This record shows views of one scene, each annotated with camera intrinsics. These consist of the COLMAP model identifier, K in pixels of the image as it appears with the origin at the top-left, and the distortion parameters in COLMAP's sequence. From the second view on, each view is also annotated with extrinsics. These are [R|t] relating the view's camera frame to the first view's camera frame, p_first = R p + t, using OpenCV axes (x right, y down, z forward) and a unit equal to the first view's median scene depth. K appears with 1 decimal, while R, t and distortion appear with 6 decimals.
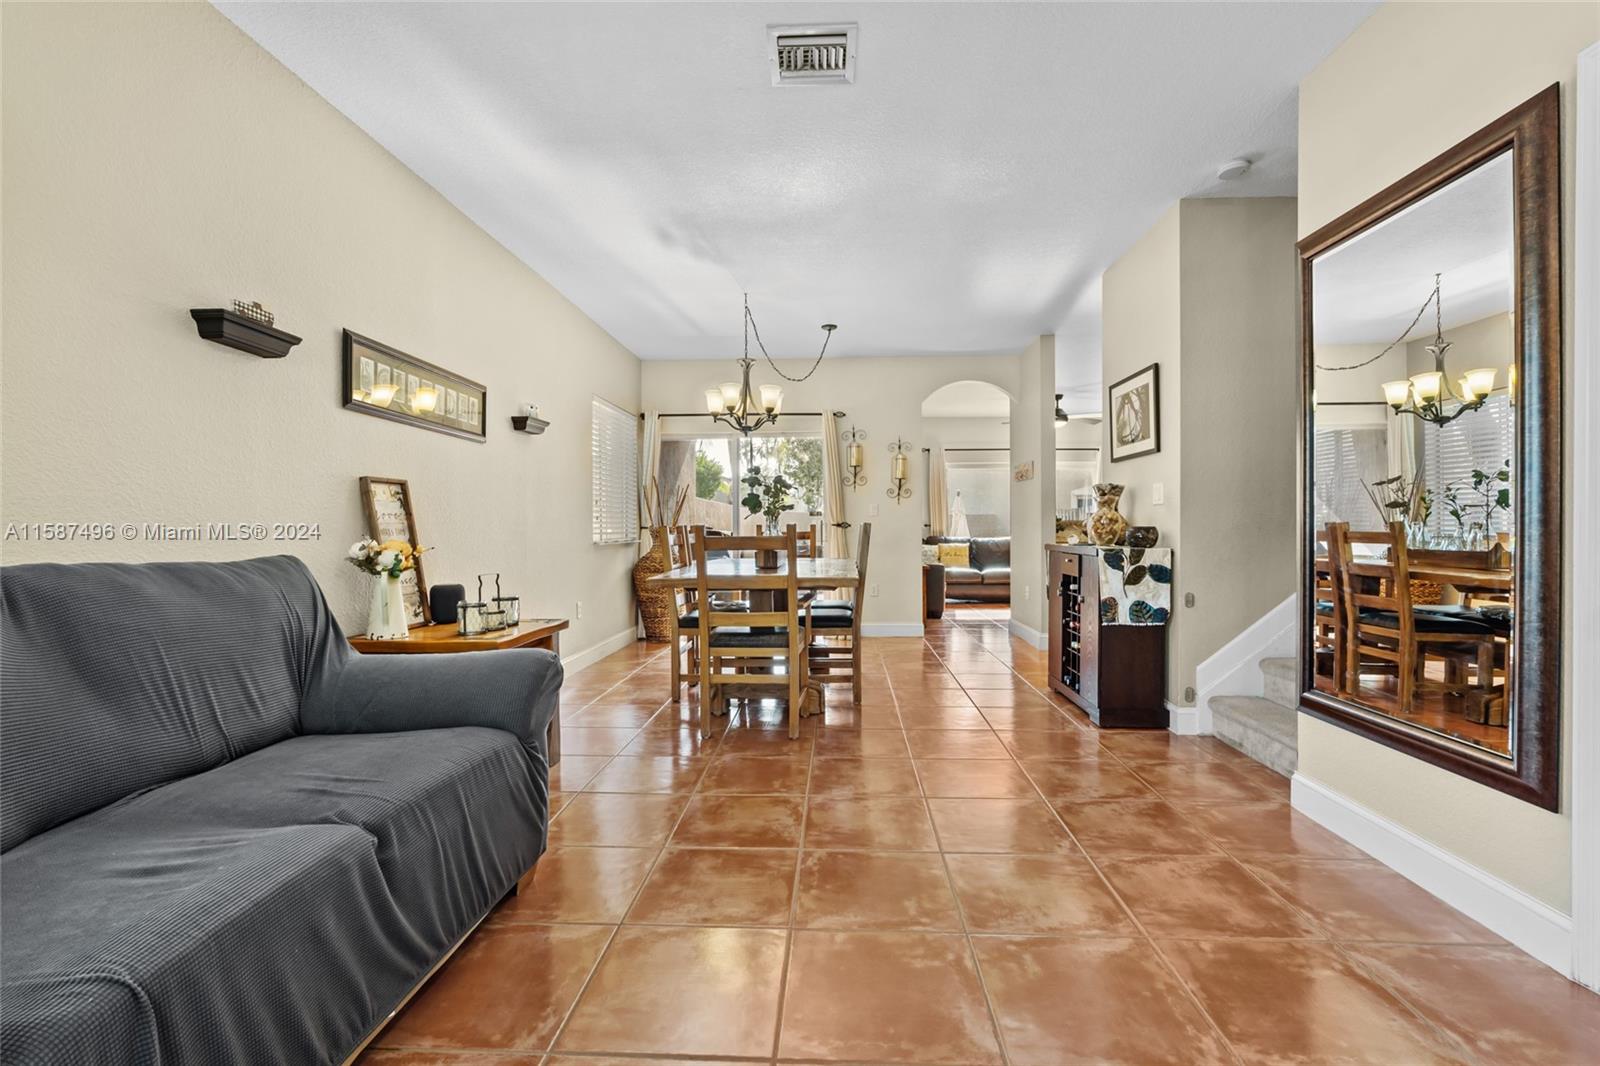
lens RADIAL K [[709.7, 0, 808.0], [0, 709.7, 529.2], [0, 0, 1]] dist [-0.003029, -0.000683]
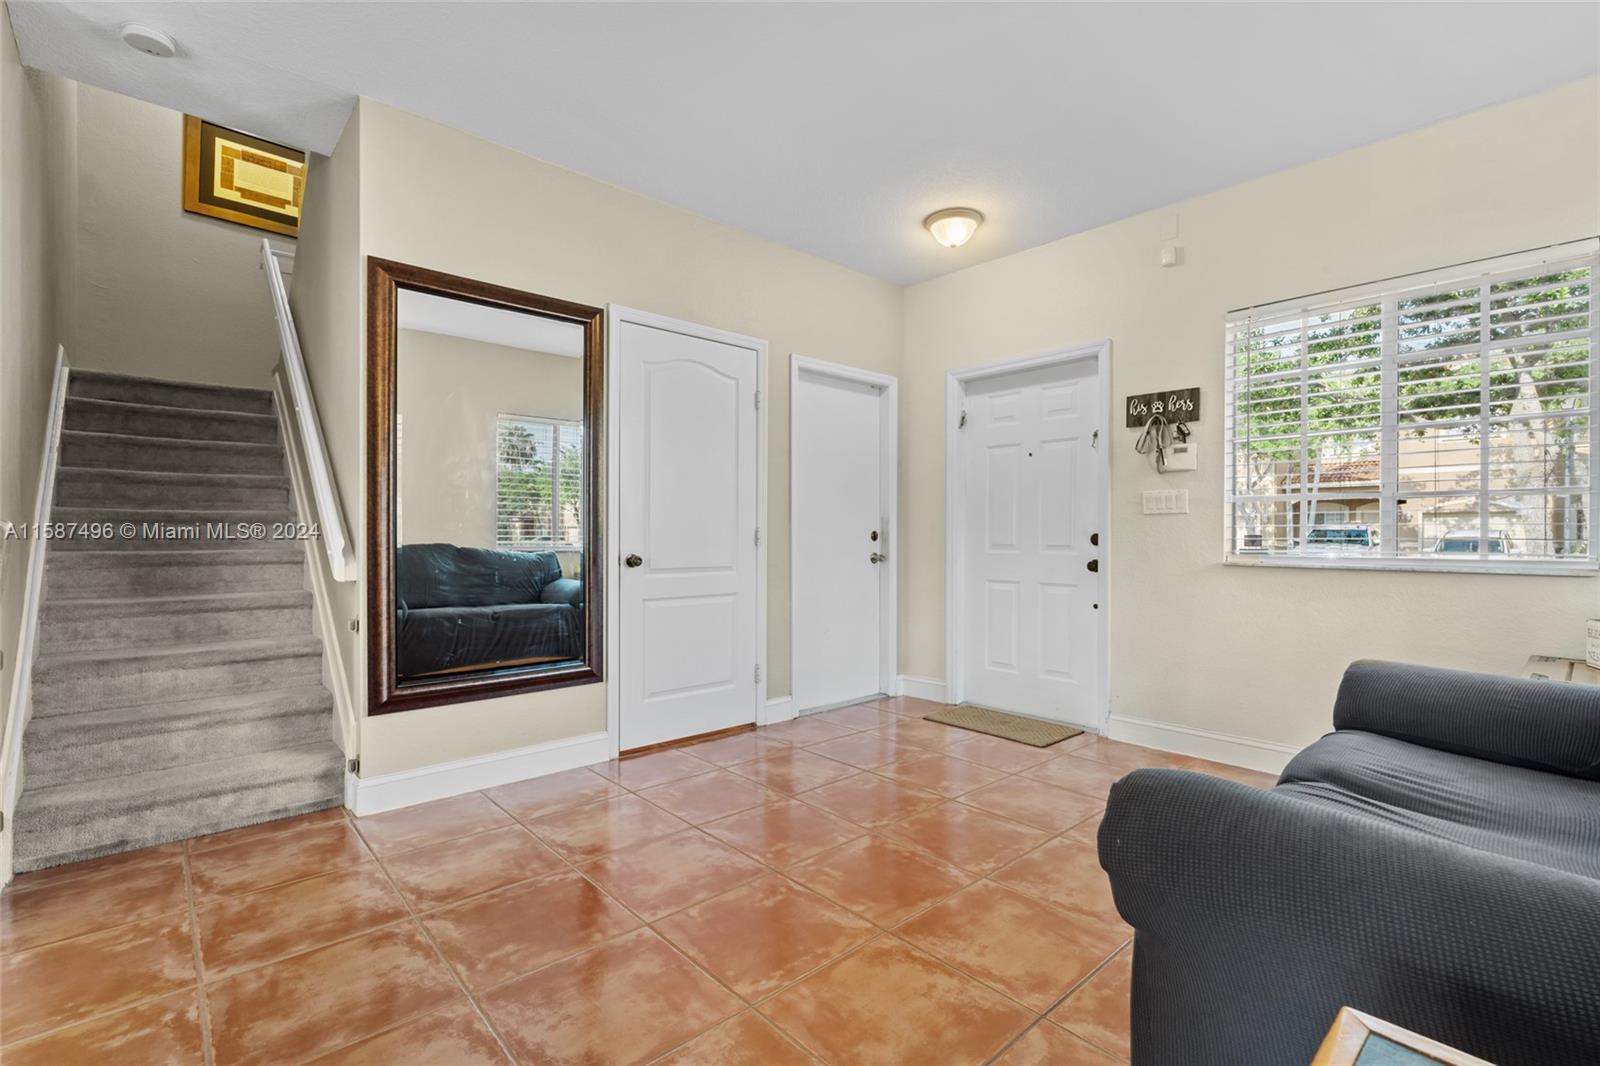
lens RADIAL K [[709.7, 0, 806.4], [0, 709.7, 537.0], [0, 0, 1]] dist [-0.003029, -0.000683]
pose [[-0.711863, -0.001298, 0.702317, -0.340431], [-0.001107, 0.999999, 0.000726, -0.002775], [-0.702317, -0.000261, -0.711864, 0.932046]]
